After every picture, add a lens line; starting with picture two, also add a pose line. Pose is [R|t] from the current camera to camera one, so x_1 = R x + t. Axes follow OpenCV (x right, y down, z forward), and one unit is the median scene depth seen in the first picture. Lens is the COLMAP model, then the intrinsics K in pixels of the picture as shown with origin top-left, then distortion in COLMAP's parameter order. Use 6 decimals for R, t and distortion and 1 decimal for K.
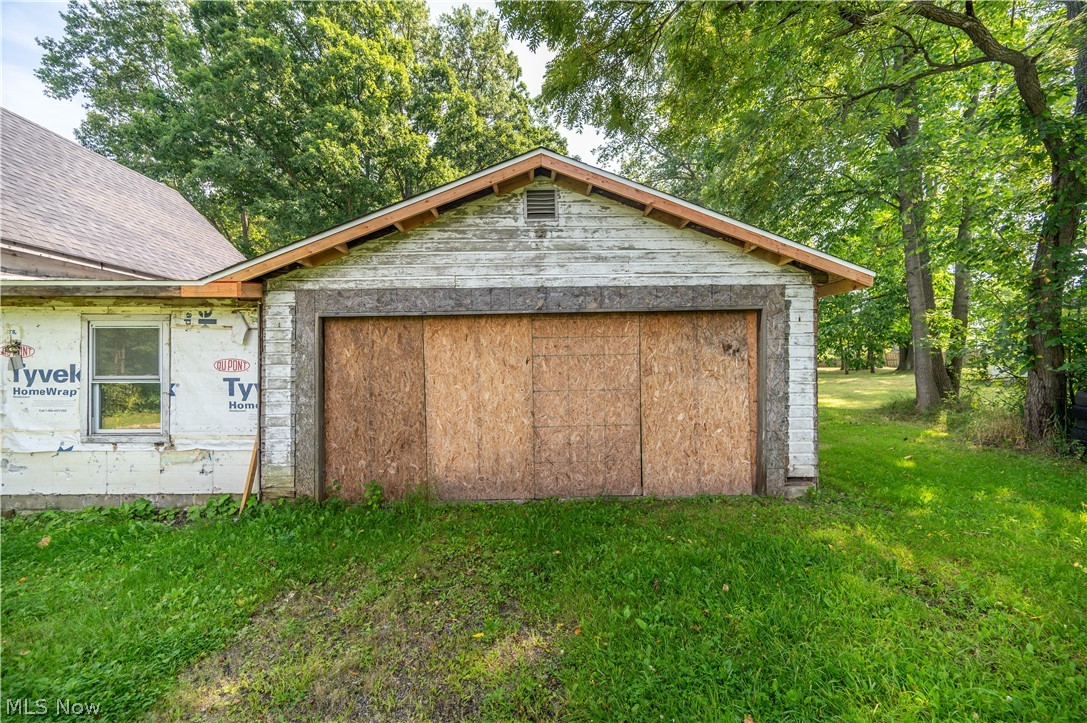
lens RADIAL K [[428.6, 0, 545.6], [0, 428.6, 361.2], [0, 0, 1]] dist [-0.001401, -0.000425]
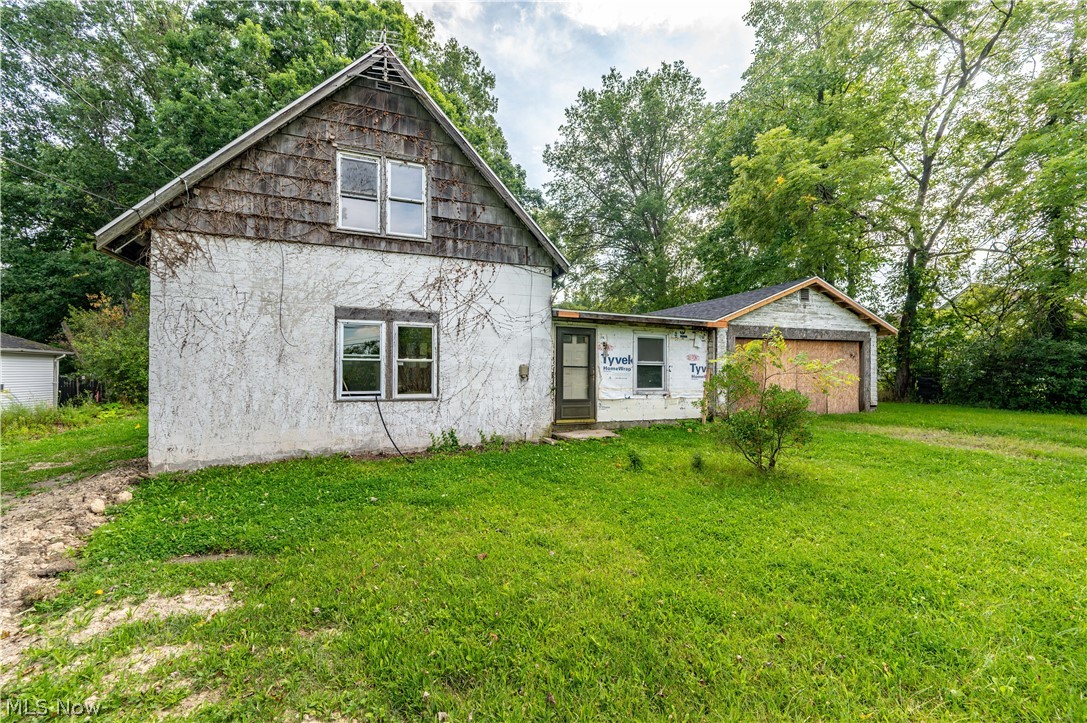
lens RADIAL K [[440.8, 0, 546.9], [0, 440.8, 364.5], [0, 0, 1]] dist [-0.000651, -0.000258]
pose [[0.930487, 0.018421, 0.365861, -2.217054], [-0.012682, 0.999756, -0.018083, 0.092928], [-0.366105, 0.012187, 0.930494, -0.767792]]
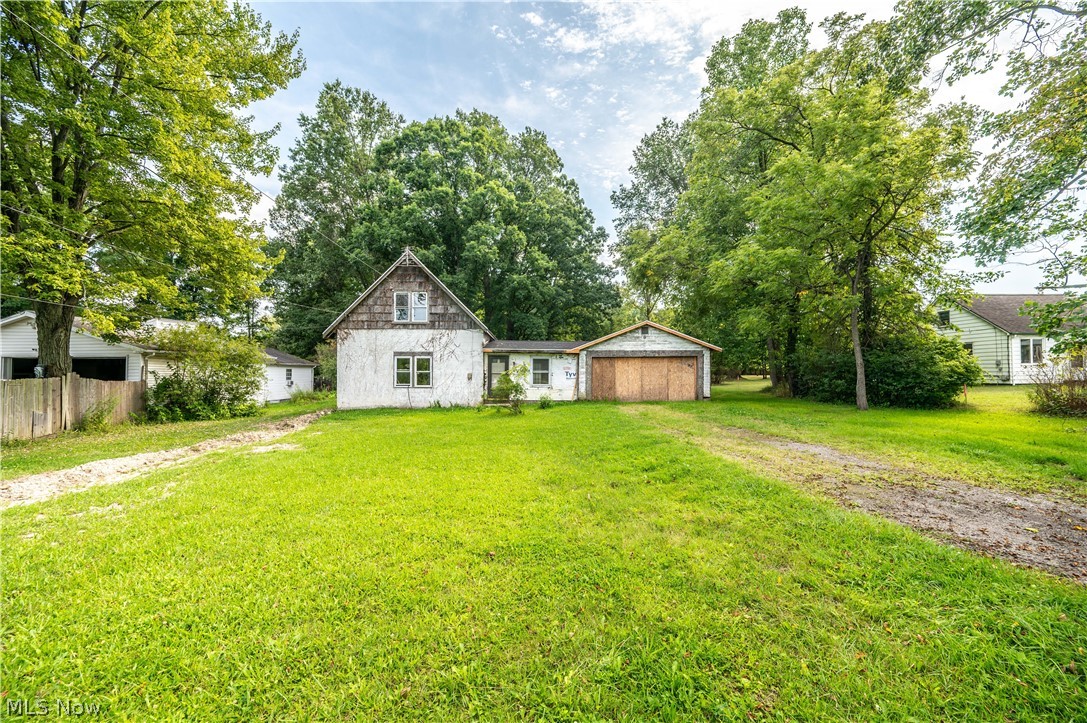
lens RADIAL K [[440.8, 0, 546.9], [0, 440.8, 364.5], [0, 0, 1]] dist [-0.000651, -0.000258]
pose [[0.999594, 0.010736, 0.026386, -1.041035], [-0.010376, 0.999852, -0.013711, 0.031401], [-0.026529, 0.013432, 0.999558, -3.160001]]
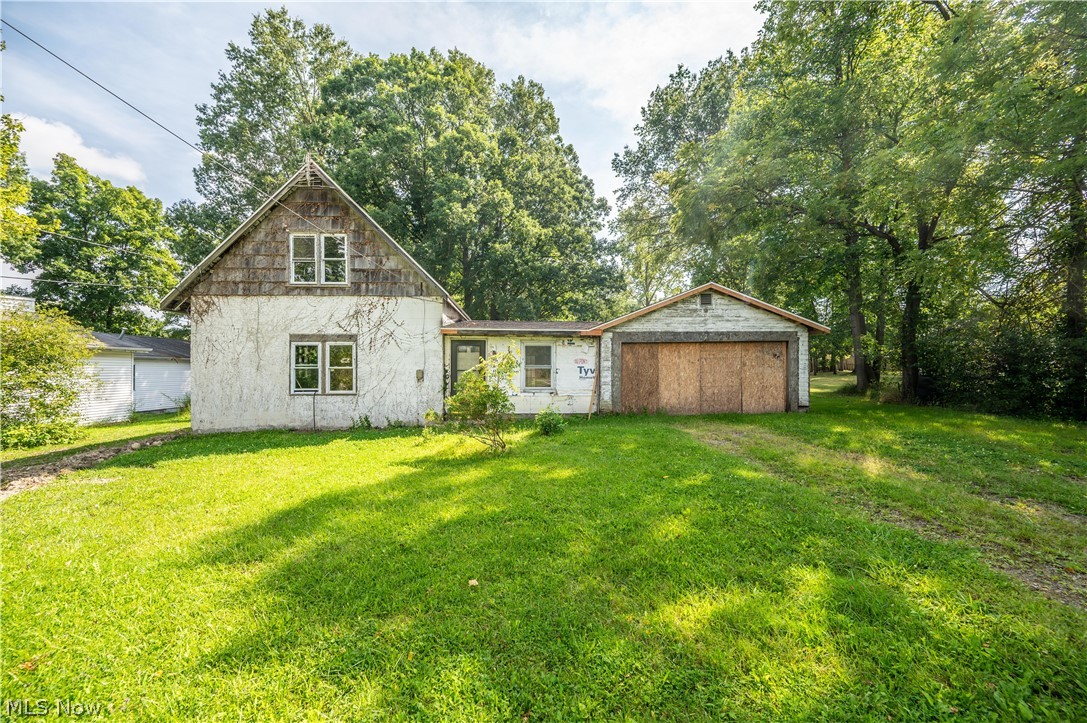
lens RADIAL K [[433.0, 0, 547.0], [0, 433.0, 363.5], [0, 0, 1]] dist [-0.000882, -0.000583]
pose [[0.998444, 0.005601, 0.055473, -1.075488], [-0.005065, 0.999939, -0.009809, 0.048157], [-0.055525, 0.009512, 0.998412, -1.498304]]
